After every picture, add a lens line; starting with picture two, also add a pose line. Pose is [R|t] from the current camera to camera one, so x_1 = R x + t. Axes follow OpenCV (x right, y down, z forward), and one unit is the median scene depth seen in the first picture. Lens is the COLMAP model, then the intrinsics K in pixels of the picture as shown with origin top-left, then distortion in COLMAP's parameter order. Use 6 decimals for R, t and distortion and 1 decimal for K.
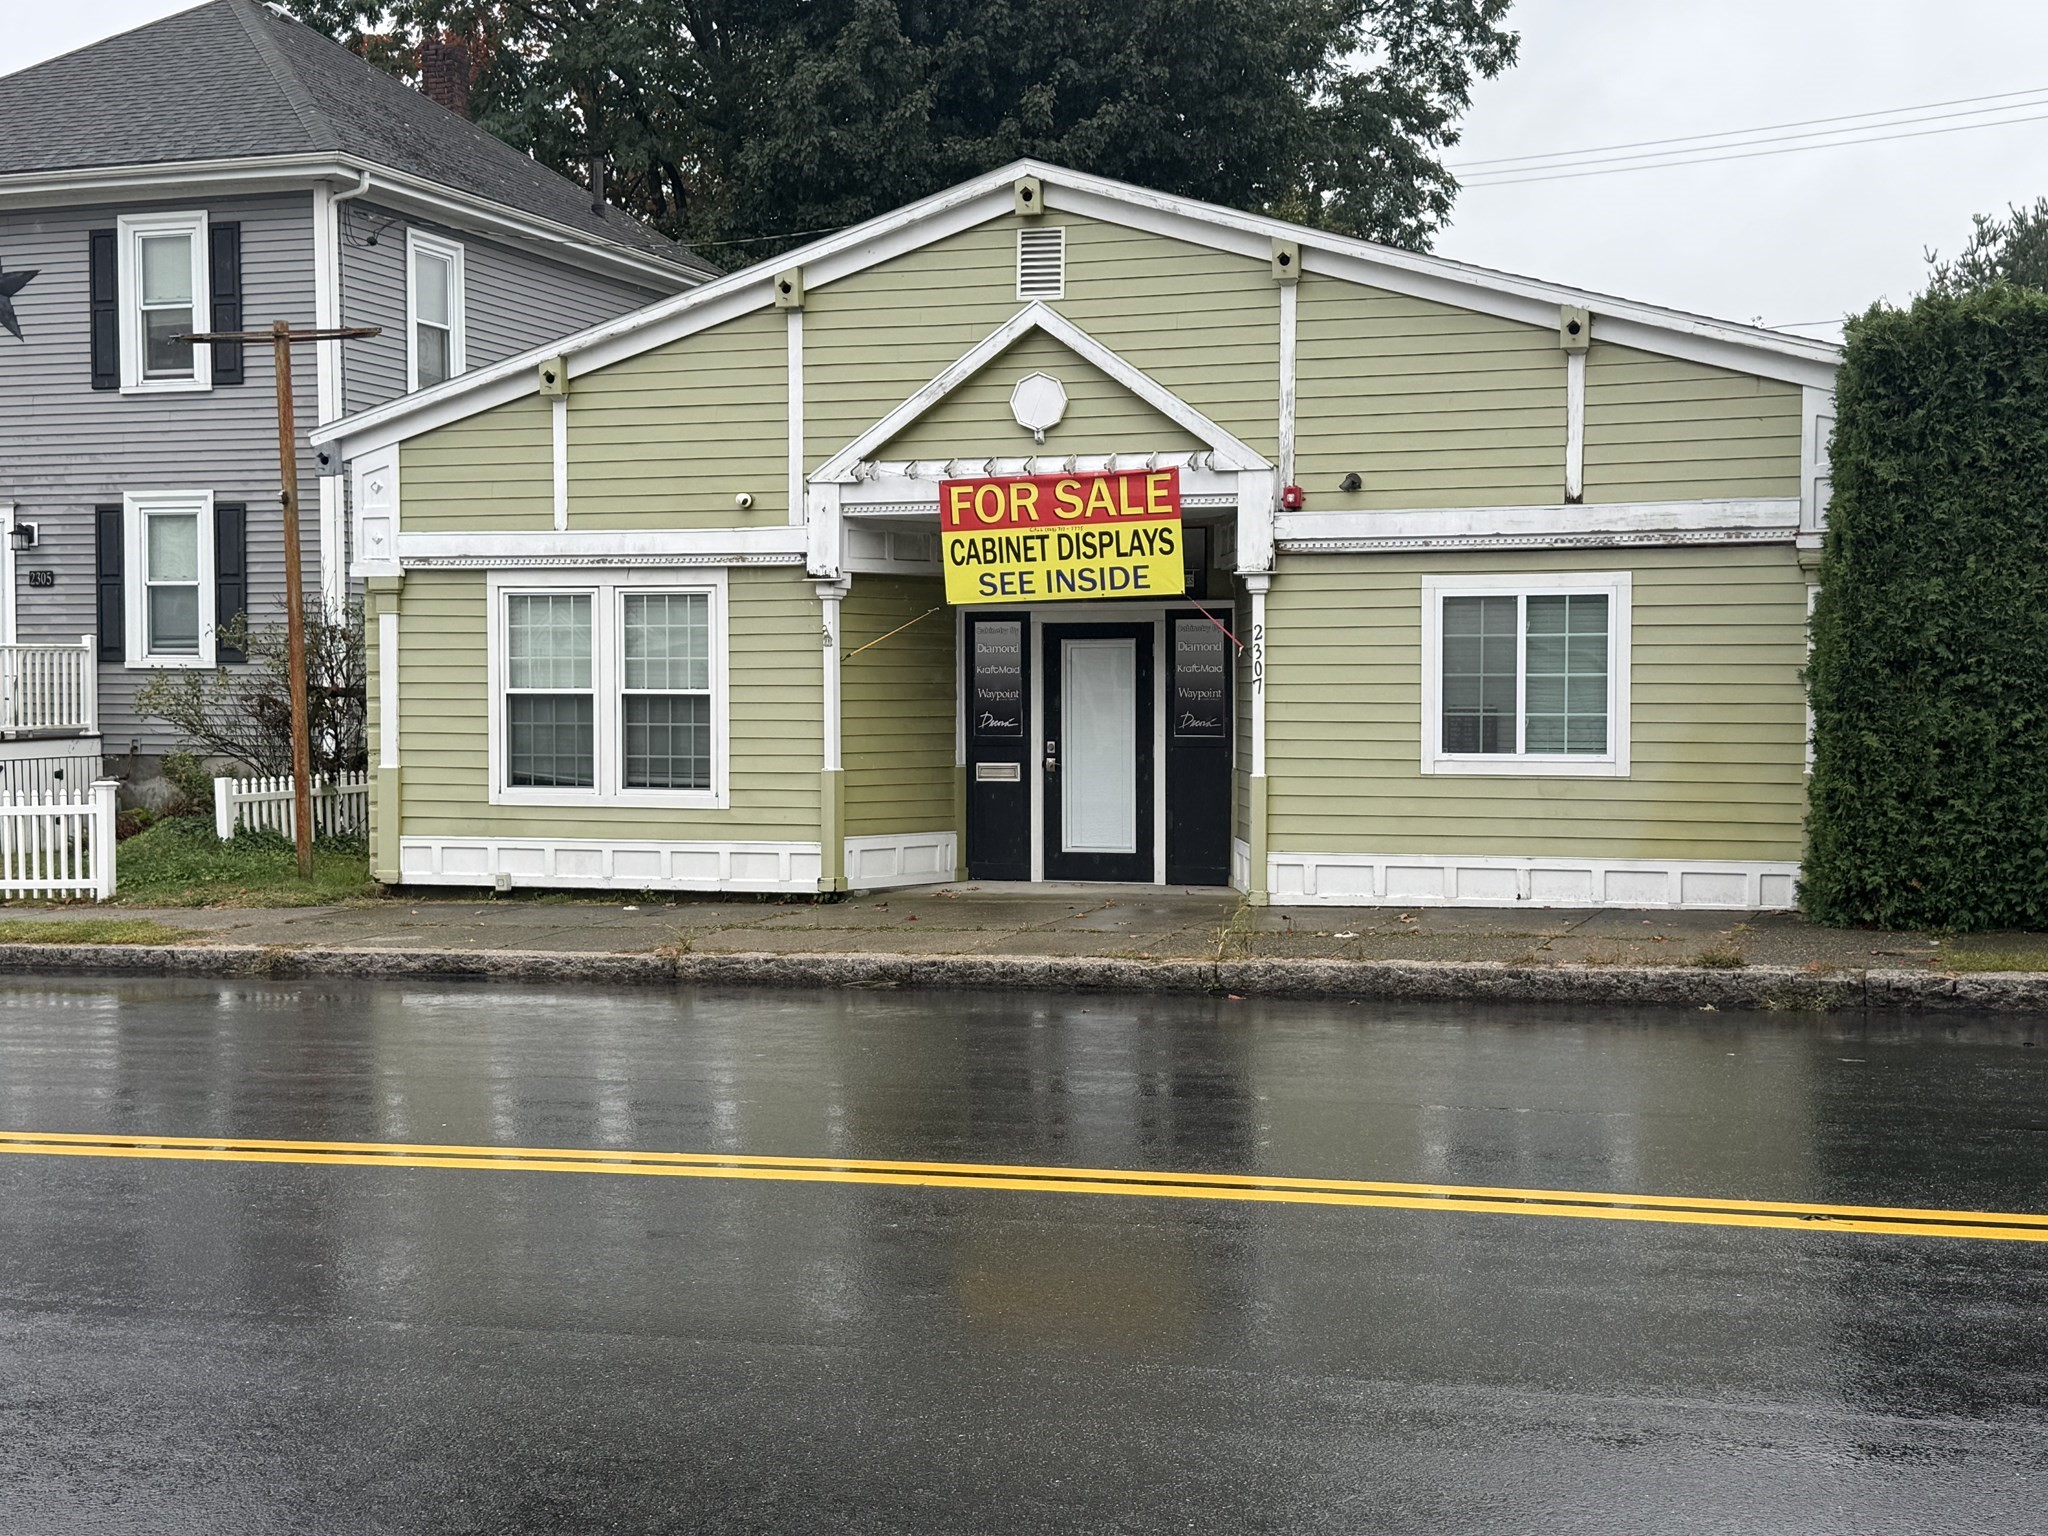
lens RADIAL K [[2614.5, 0, 1024.3], [0, 2614.5, 770.6], [0, 0, 1]] dist [0.017067, 0.000000]
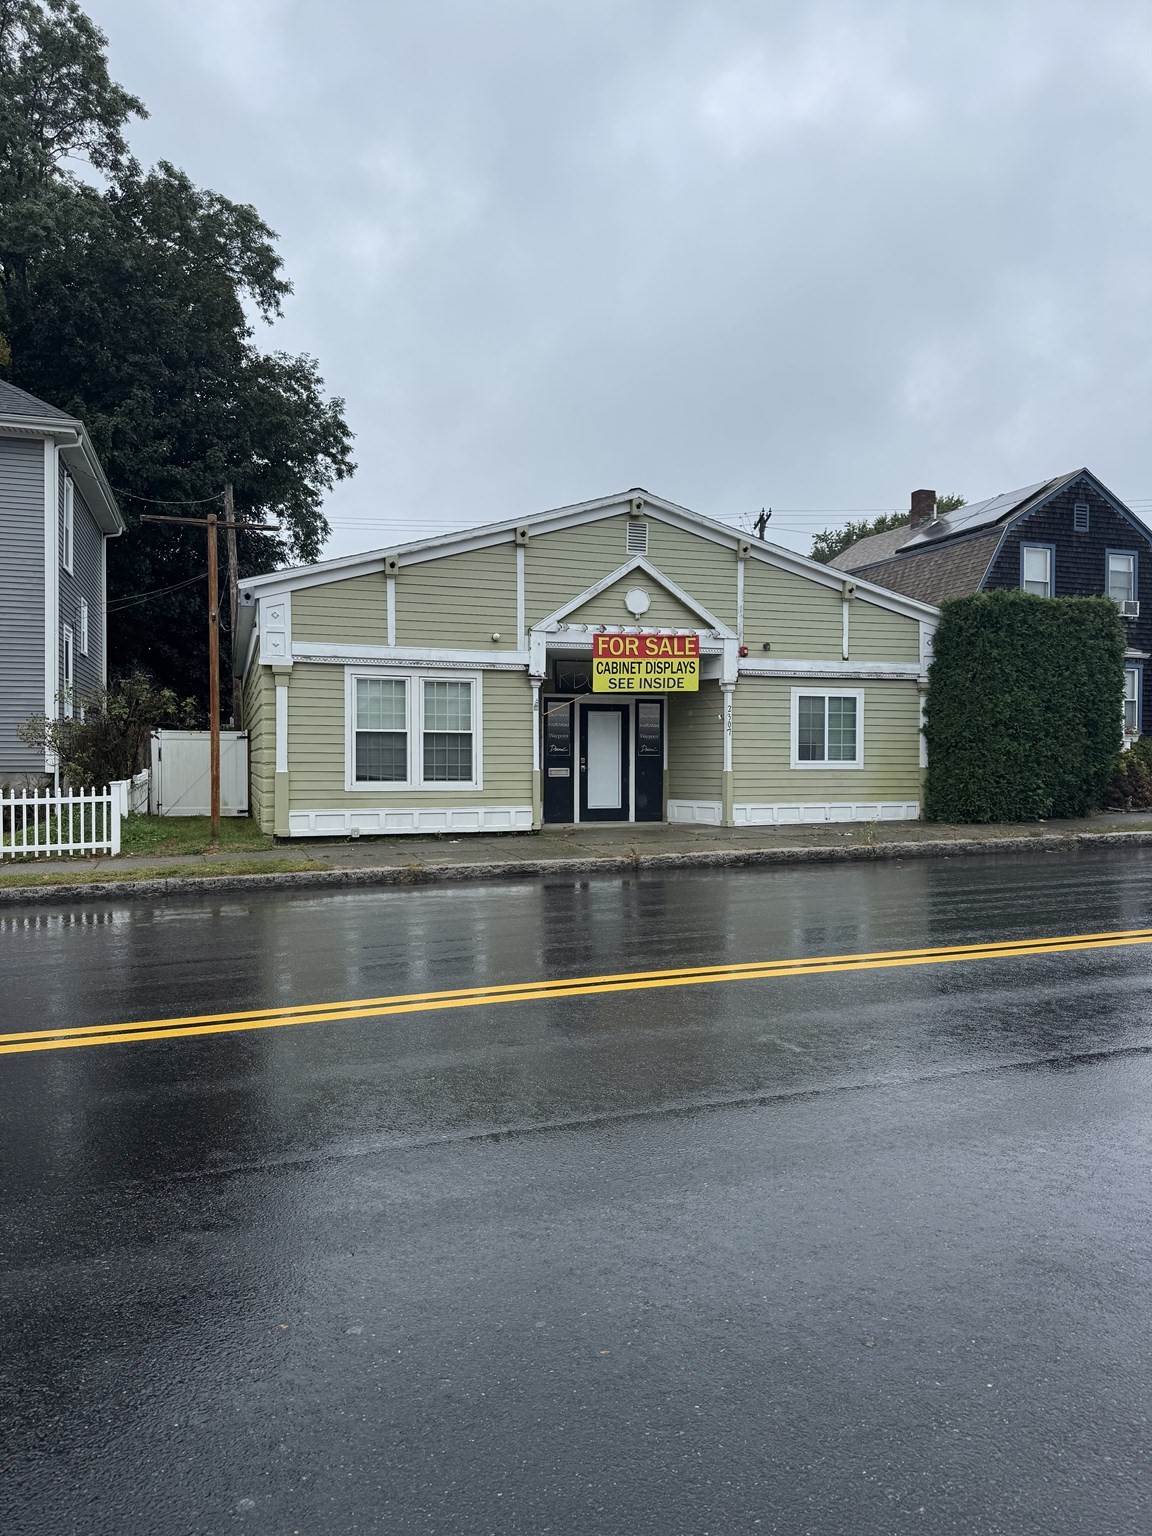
lens RADIAL K [[1087.6, 0, 576.2], [0, 1087.6, 759.7], [0, 0, 1]] dist [0.028033, -0.015598]
pose [[0.790550, 0.001769, 0.612395, -0.588920], [0.016195, 0.999586, -0.023795, 0.012642], [-0.612183, 0.028729, 0.790194, 0.312382]]
